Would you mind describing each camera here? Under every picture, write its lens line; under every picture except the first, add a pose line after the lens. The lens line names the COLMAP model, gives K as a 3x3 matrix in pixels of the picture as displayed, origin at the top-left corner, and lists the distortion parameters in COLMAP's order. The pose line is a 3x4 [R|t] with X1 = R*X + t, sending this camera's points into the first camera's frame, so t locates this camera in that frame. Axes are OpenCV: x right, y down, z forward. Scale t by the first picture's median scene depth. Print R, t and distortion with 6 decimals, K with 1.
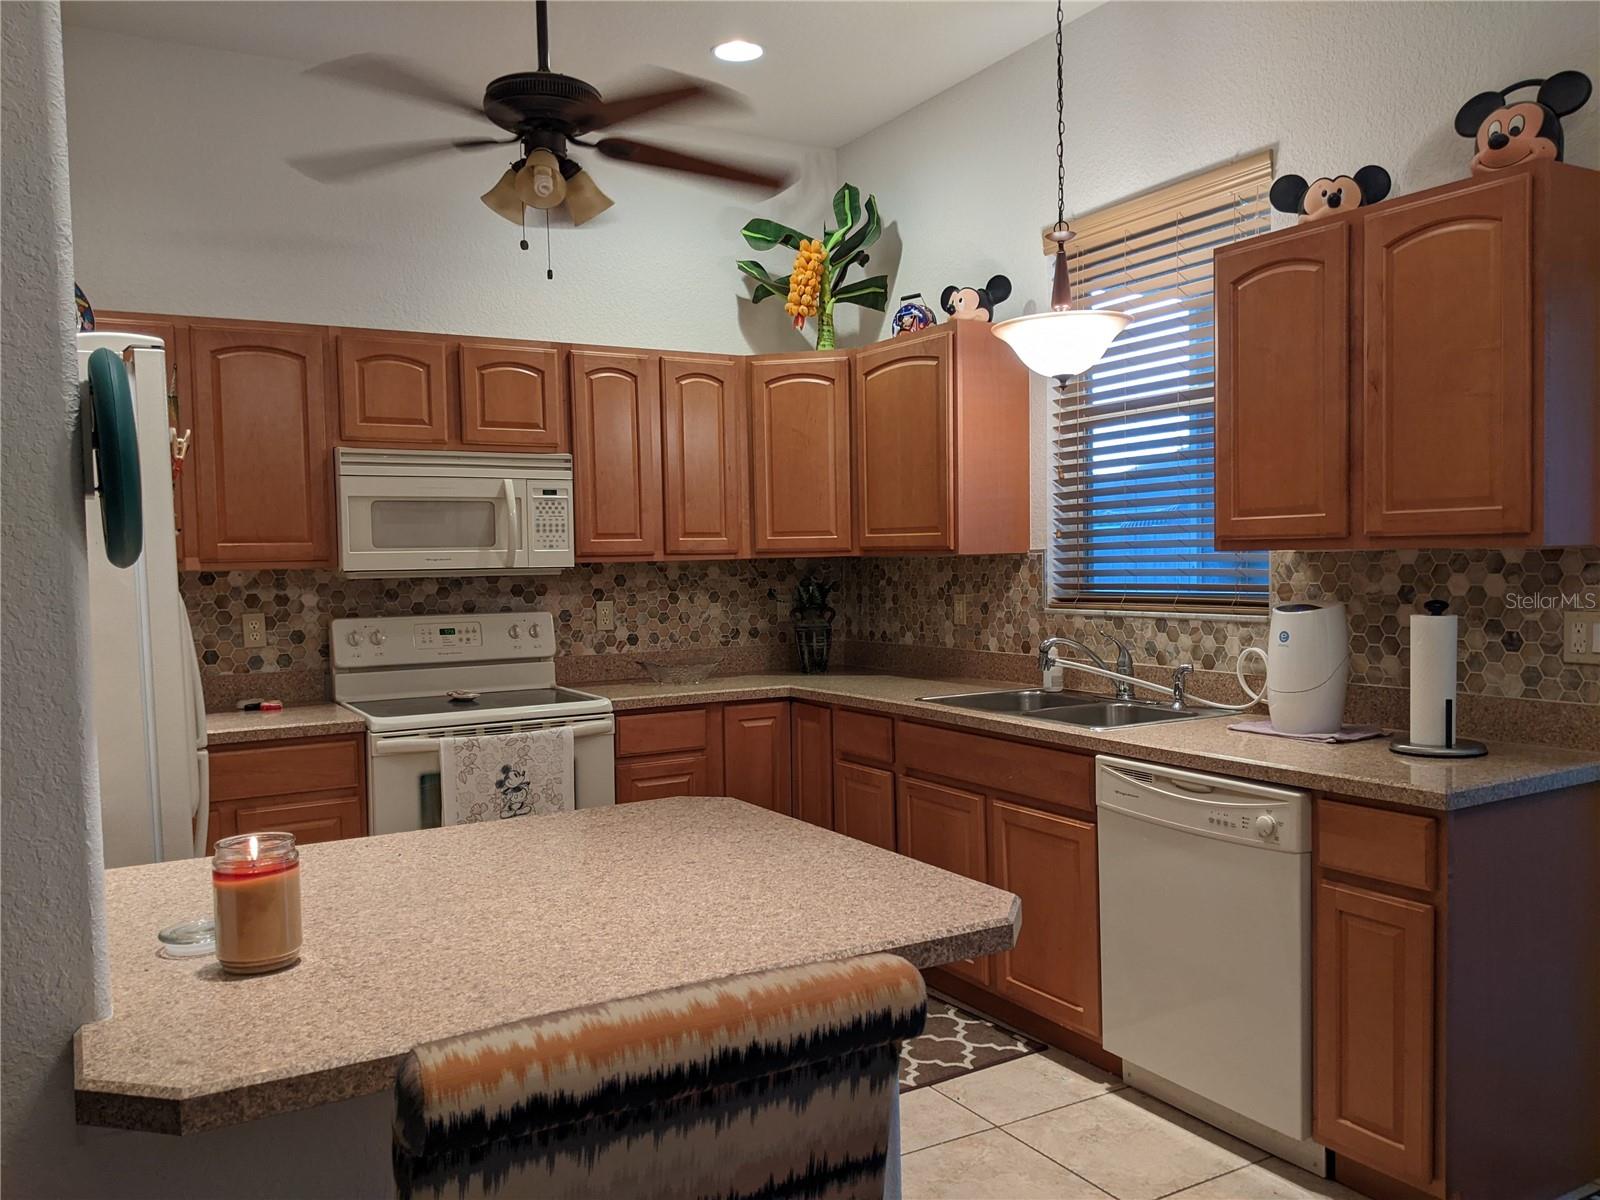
lens RADIAL K [[1265.6, 0, 809.9], [0, 1265.6, 620.0], [0, 0, 1]] dist [0.085376, -0.145053]
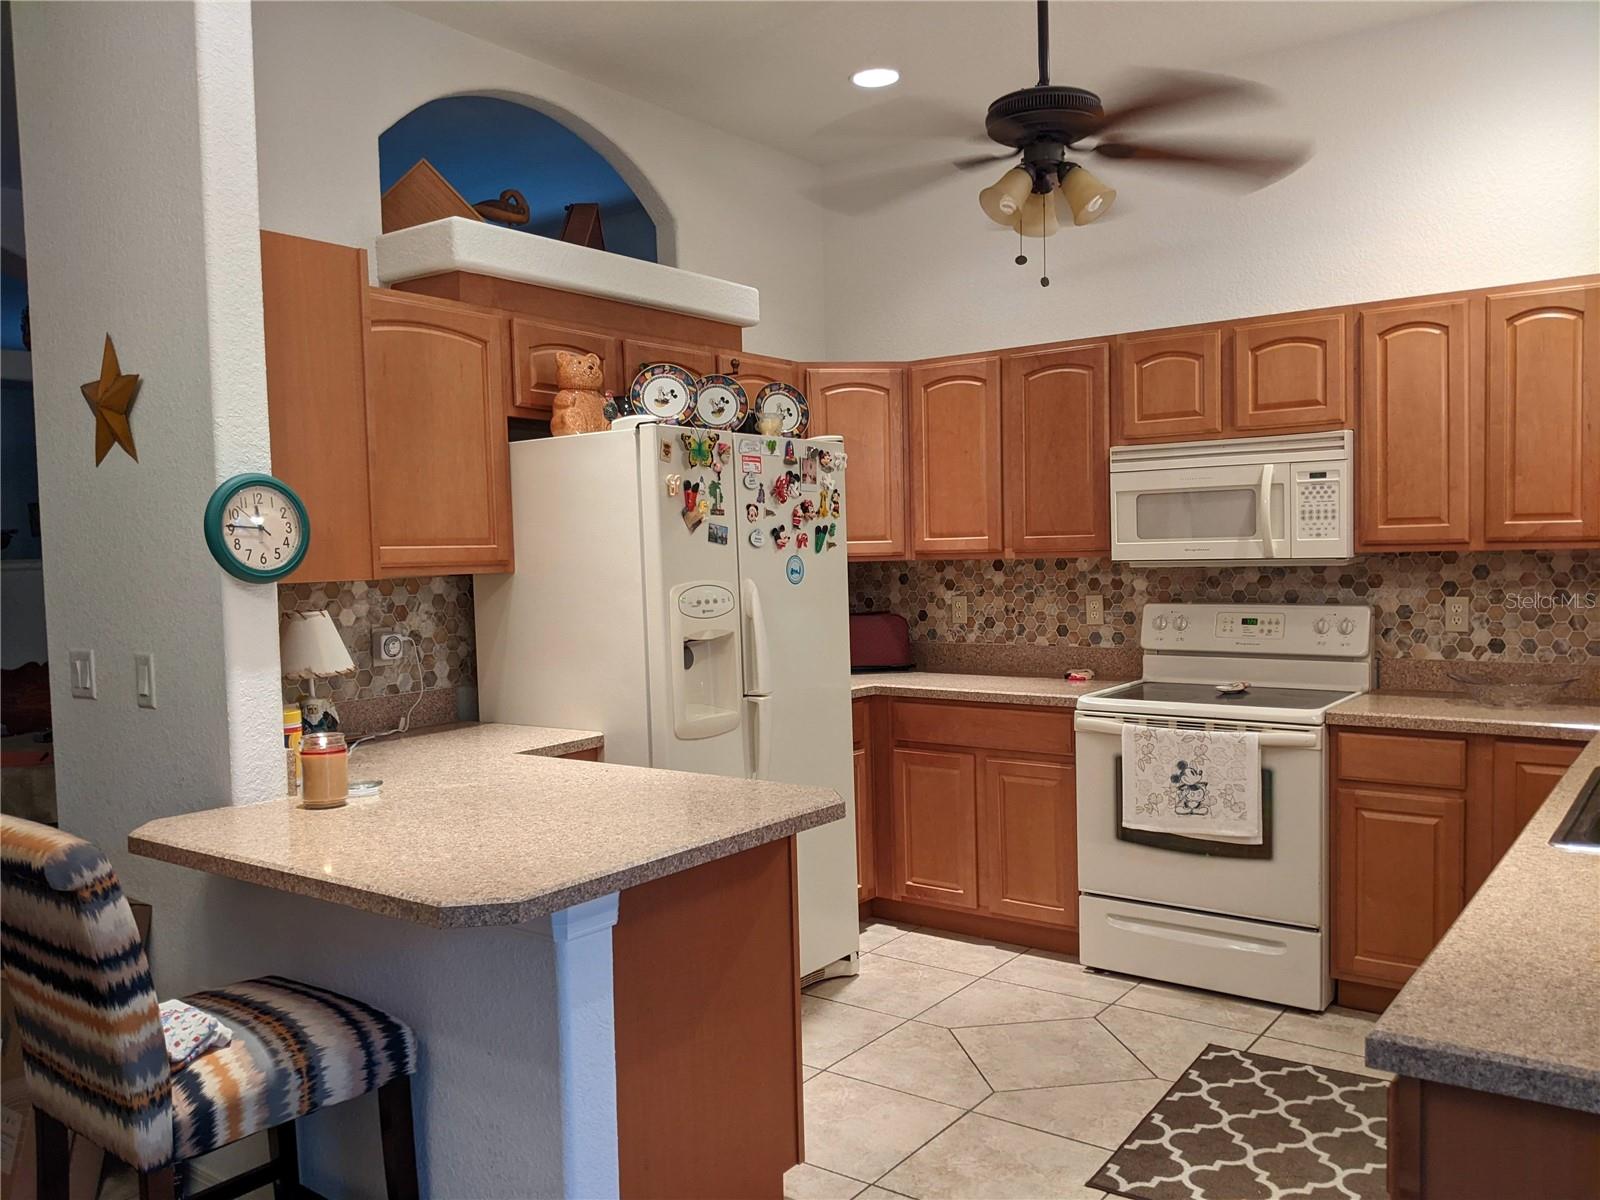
lens RADIAL K [[1265.6, 0, 793.4], [0, 1265.6, 622.8], [0, 0, 1]] dist [0.085376, -0.145053]
pose [[0.395345, 0.065487, -0.916195, 0.572082], [-0.030433, 0.997842, 0.058191, -0.043807], [0.918028, 0.004877, 0.396485, 0.347818]]
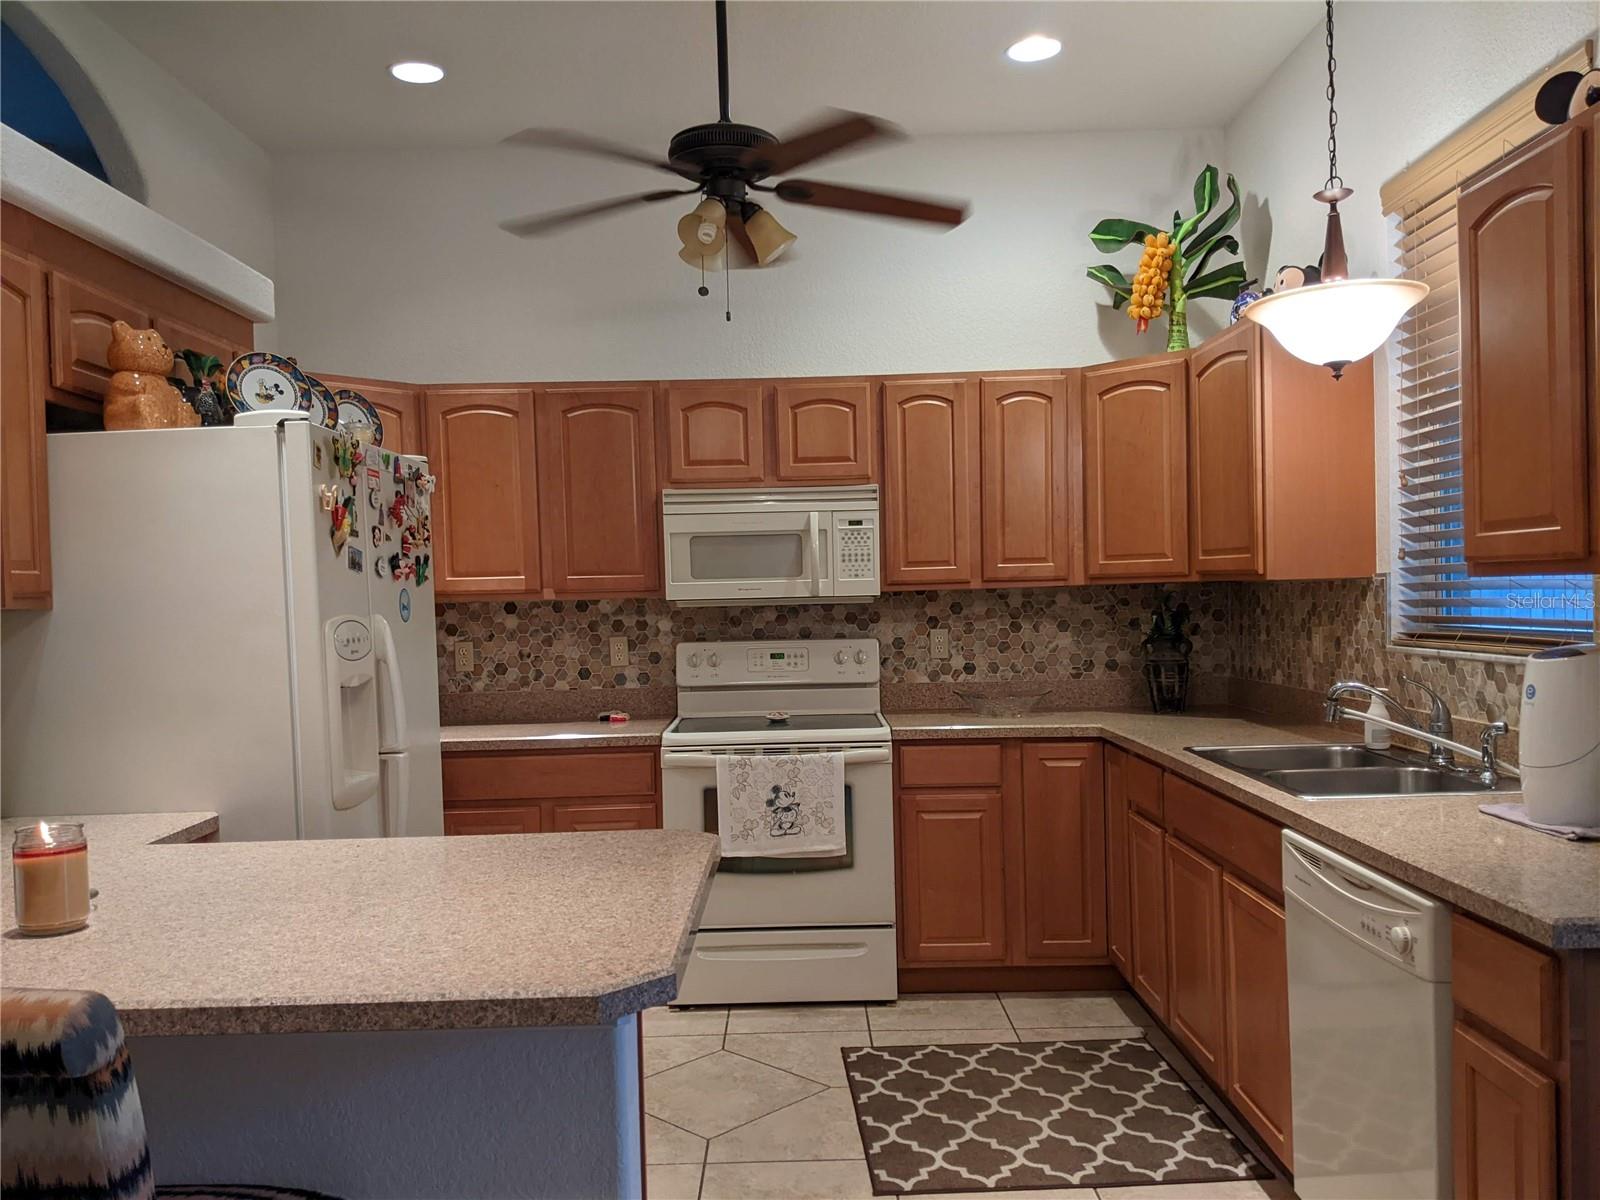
lens RADIAL K [[1265.6, 0, 798.5], [0, 1265.6, 629.4], [0, 0, 1]] dist [0.085376, -0.145053]
pose [[0.864360, 0.013119, -0.502703, 0.314244], [-0.018058, 0.999825, -0.004957, -0.010082], [0.502549, 0.013363, 0.864445, 0.115703]]
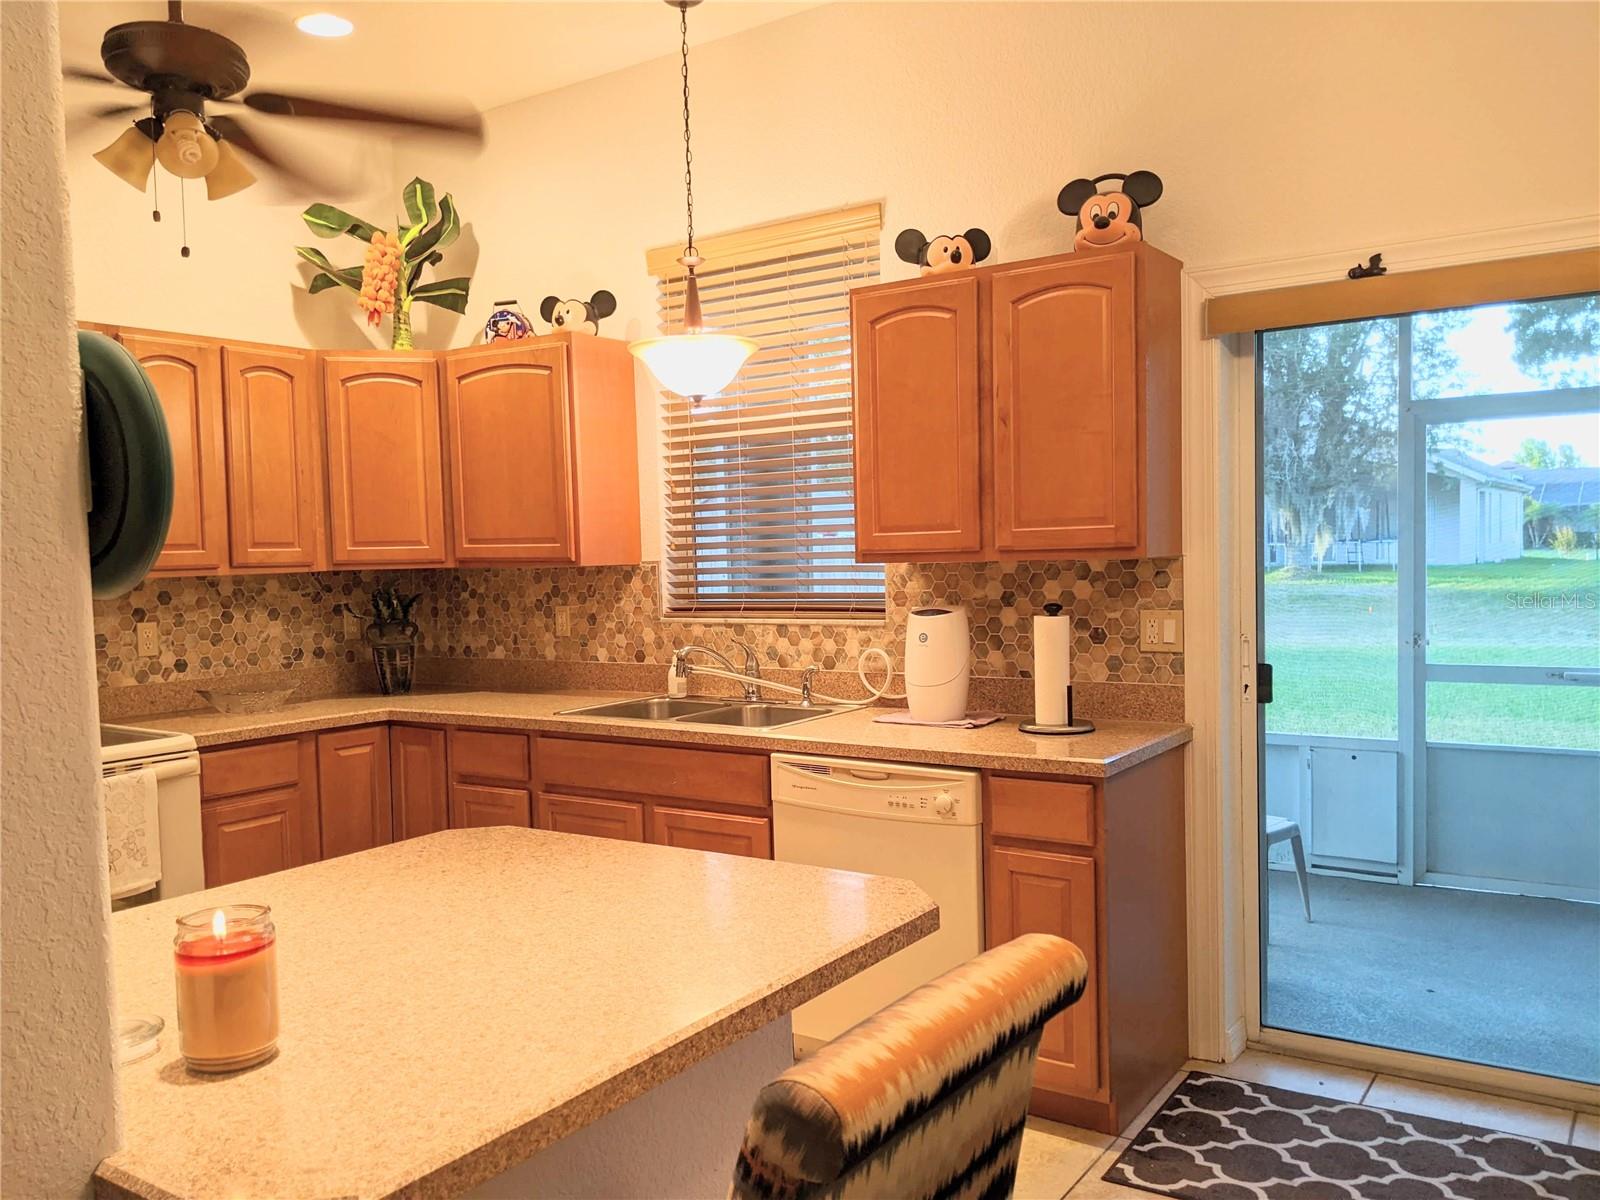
lens RADIAL K [[1265.6, 0, 804.1], [0, 1265.6, 621.9], [0, 0, 1]] dist [0.085376, -0.145053]
pose [[0.902493, -0.026760, 0.429873, -0.173989], [0.028811, 0.999583, 0.001740, -0.005115], [-0.429741, 0.010815, 0.902888, 0.023412]]
